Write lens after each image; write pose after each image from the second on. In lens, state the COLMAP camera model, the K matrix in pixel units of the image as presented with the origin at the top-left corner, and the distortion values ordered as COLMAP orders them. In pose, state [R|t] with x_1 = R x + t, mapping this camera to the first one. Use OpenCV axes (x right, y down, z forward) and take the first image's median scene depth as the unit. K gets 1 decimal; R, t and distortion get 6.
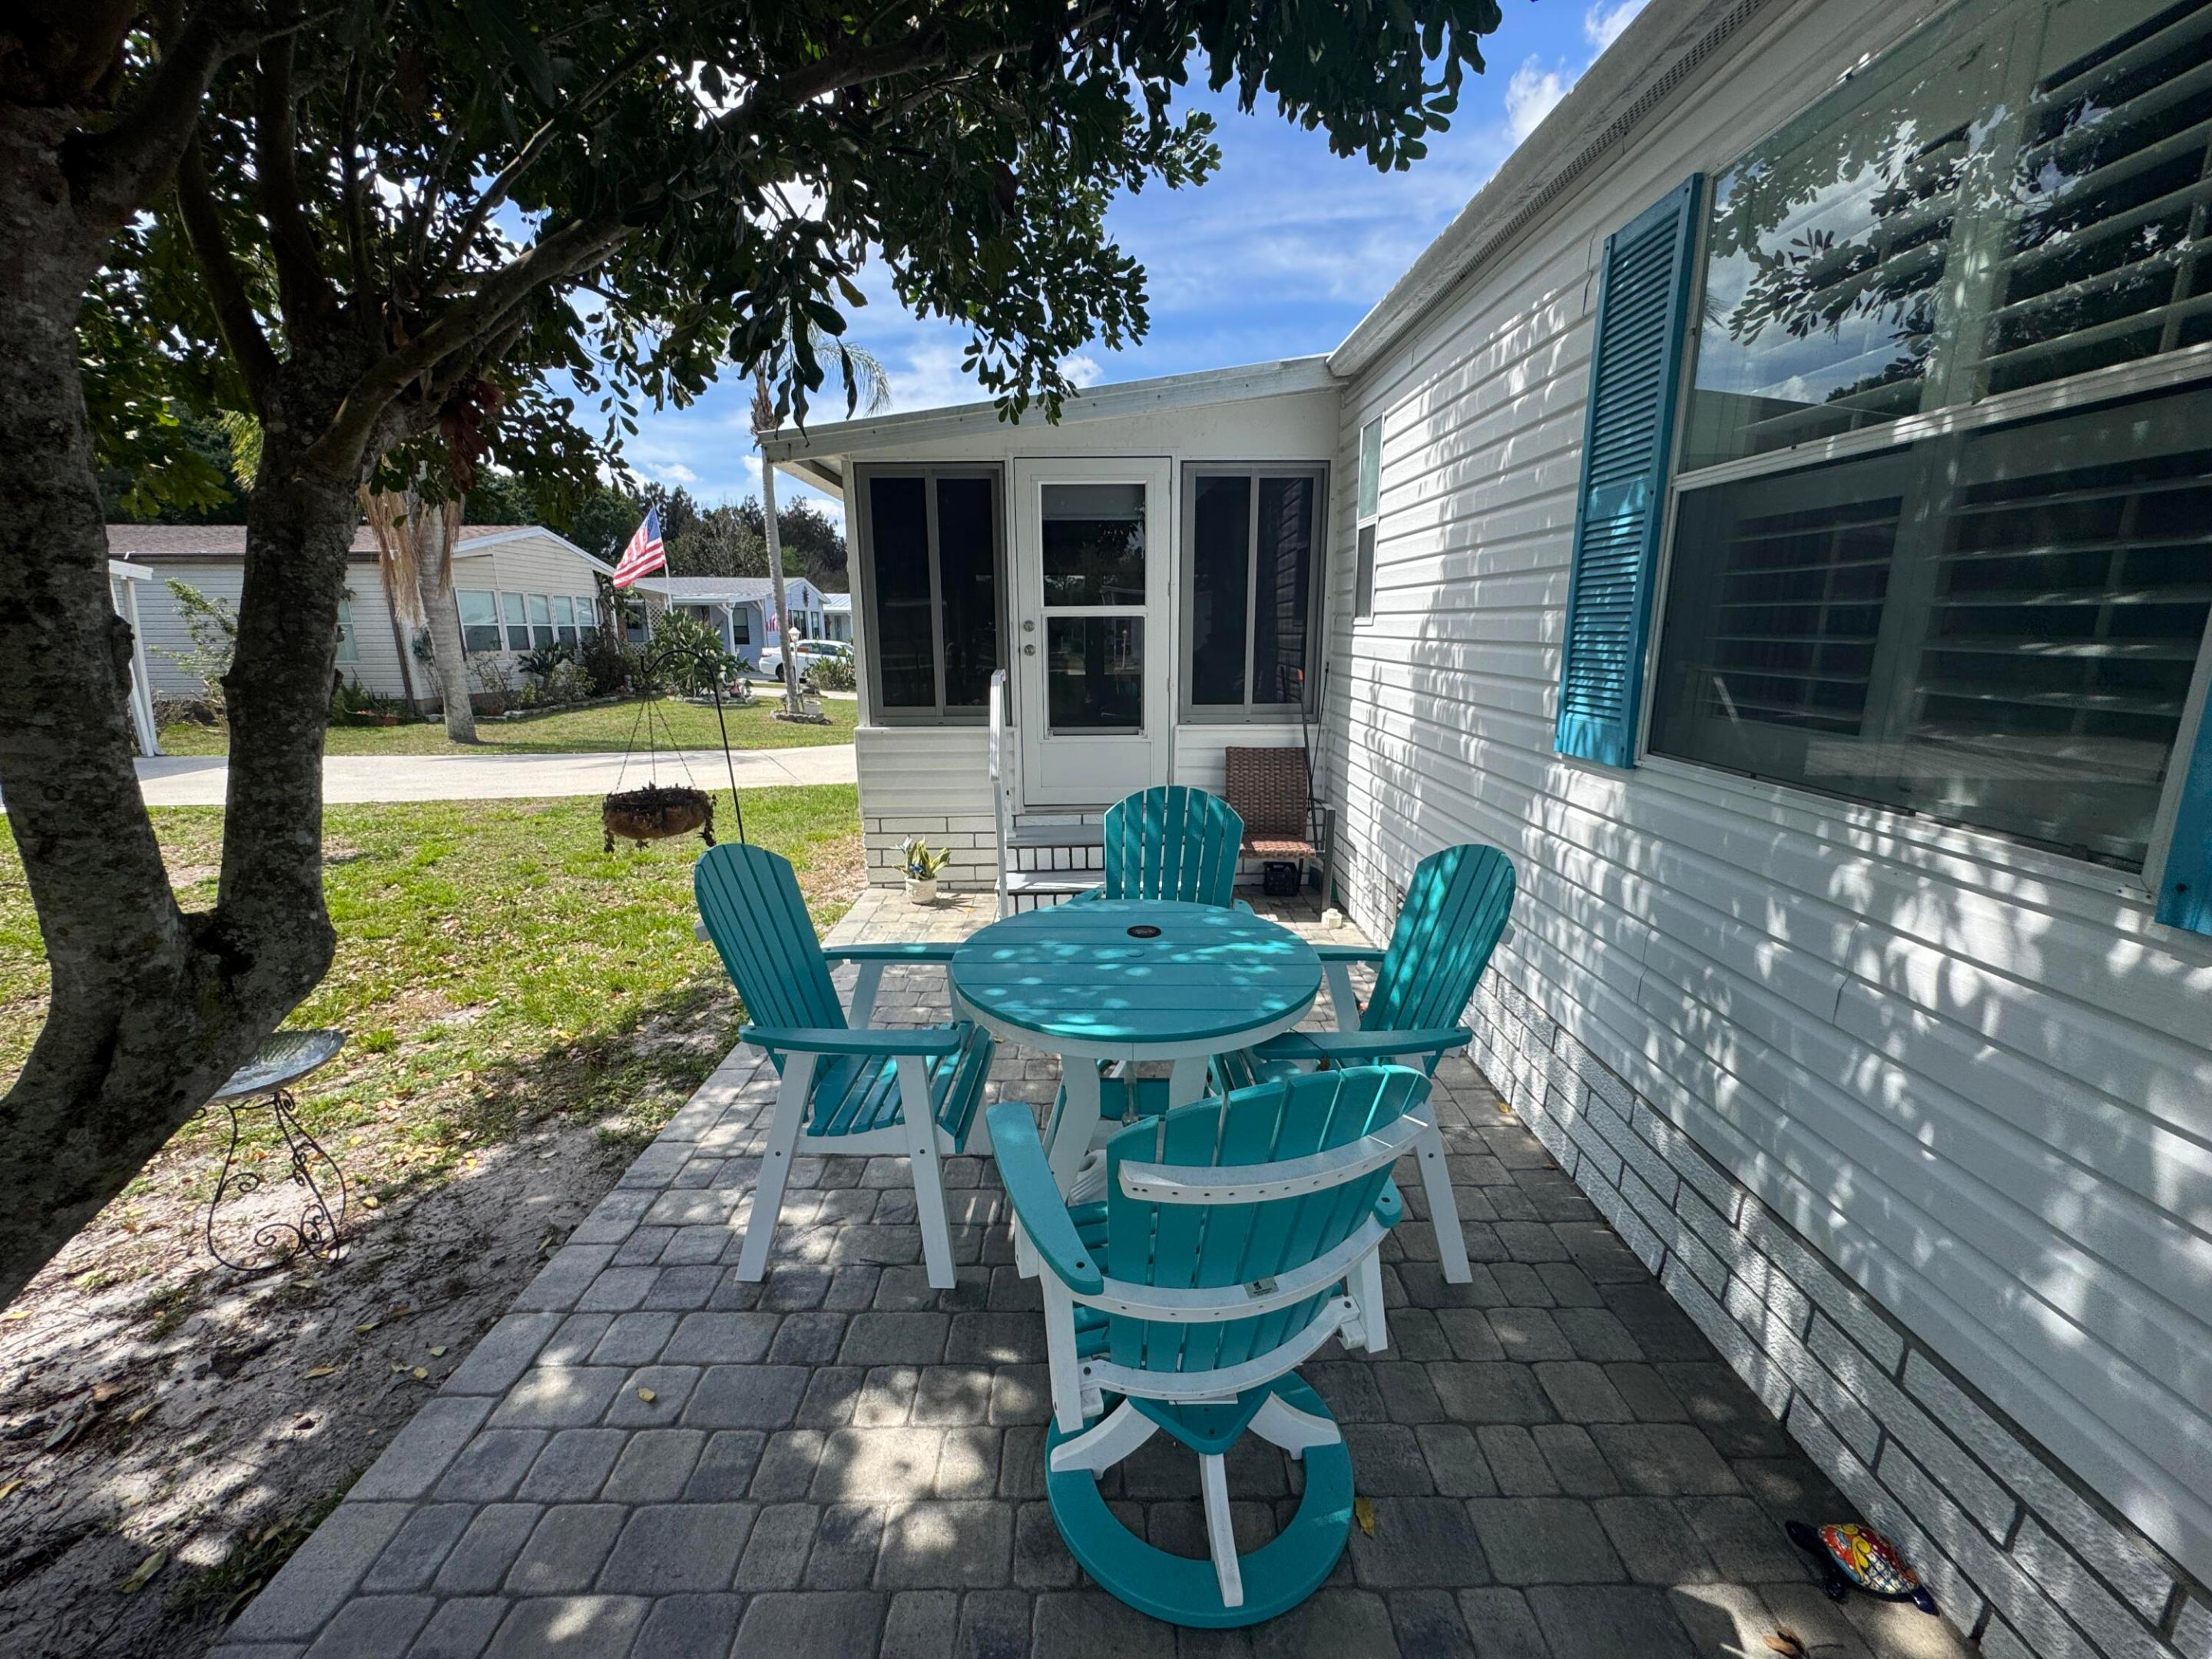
lens RADIAL K [[895.2, 0, 1110.4], [0, 895.2, 830.7], [0, 0, 1]] dist [0.003085, 0.000251]
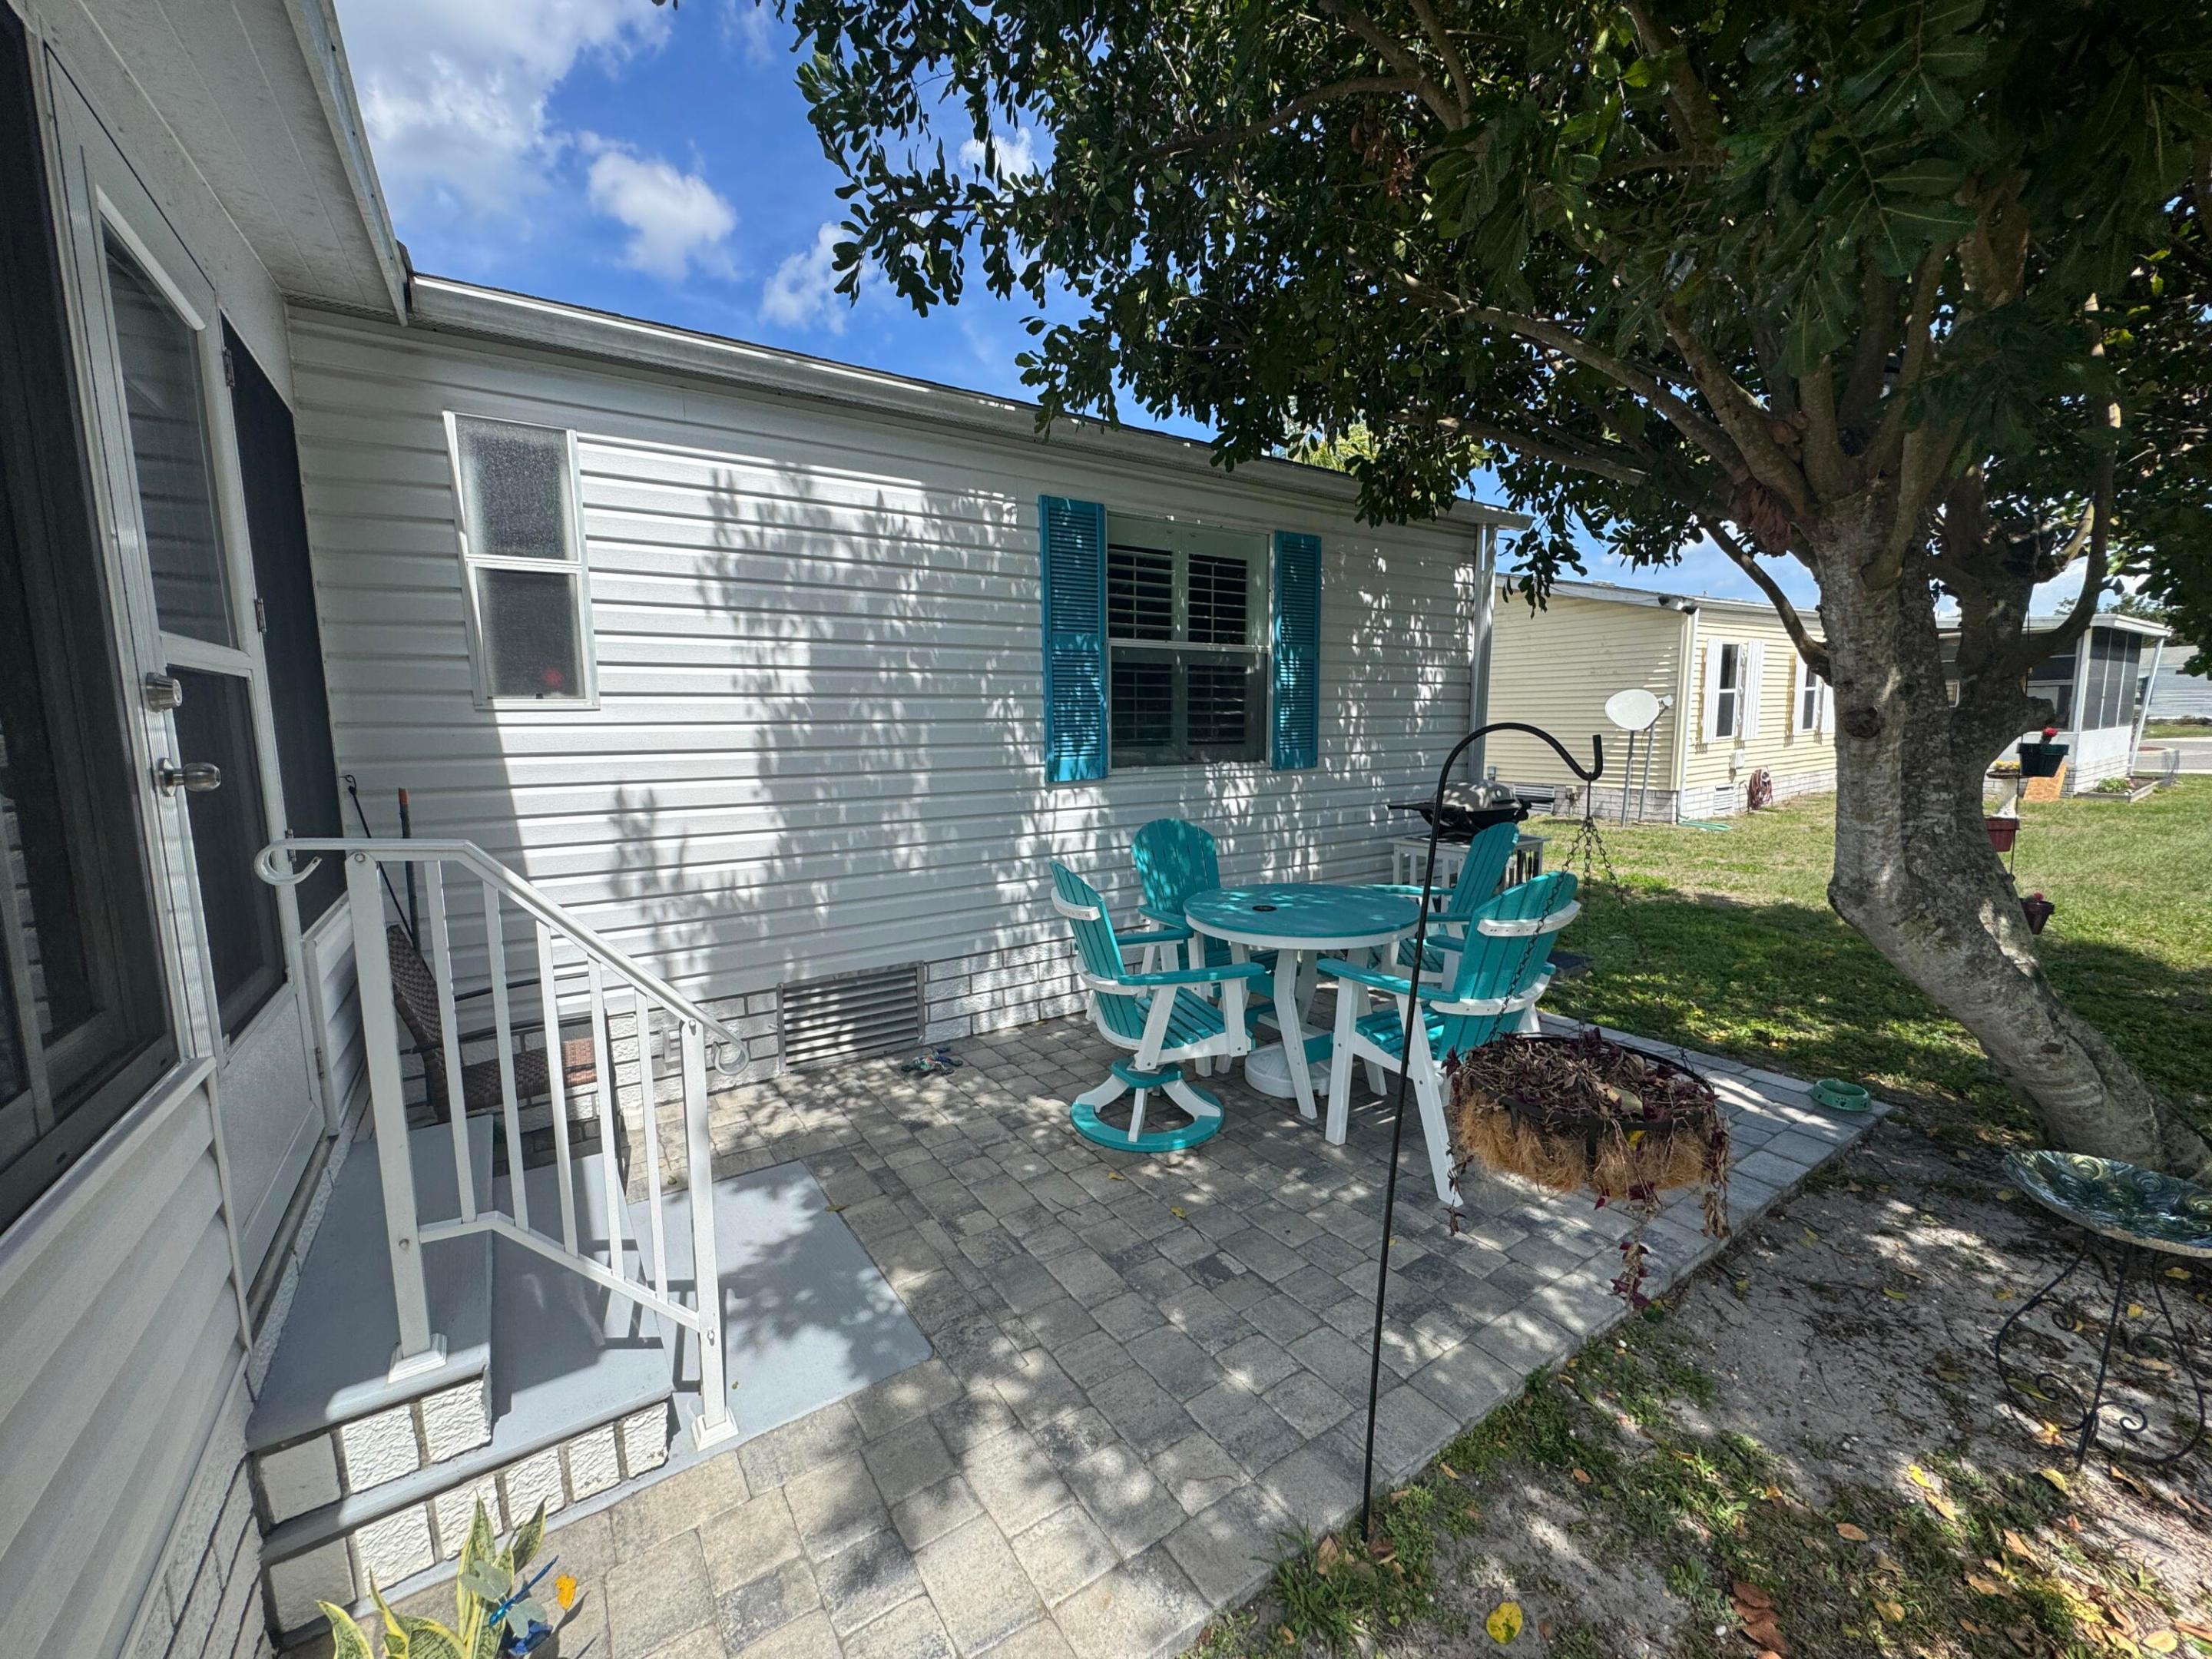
lens RADIAL K [[895.2, 0, 1109.6], [0, 895.2, 830.3], [0, 0, 1]] dist [0.003085, 0.000251]
pose [[-0.551076, -0.085690, 0.830044, -1.558712], [0.207134, 0.949534, 0.235545, -0.611467], [-0.808338, 0.301733, -0.505516, 2.917204]]
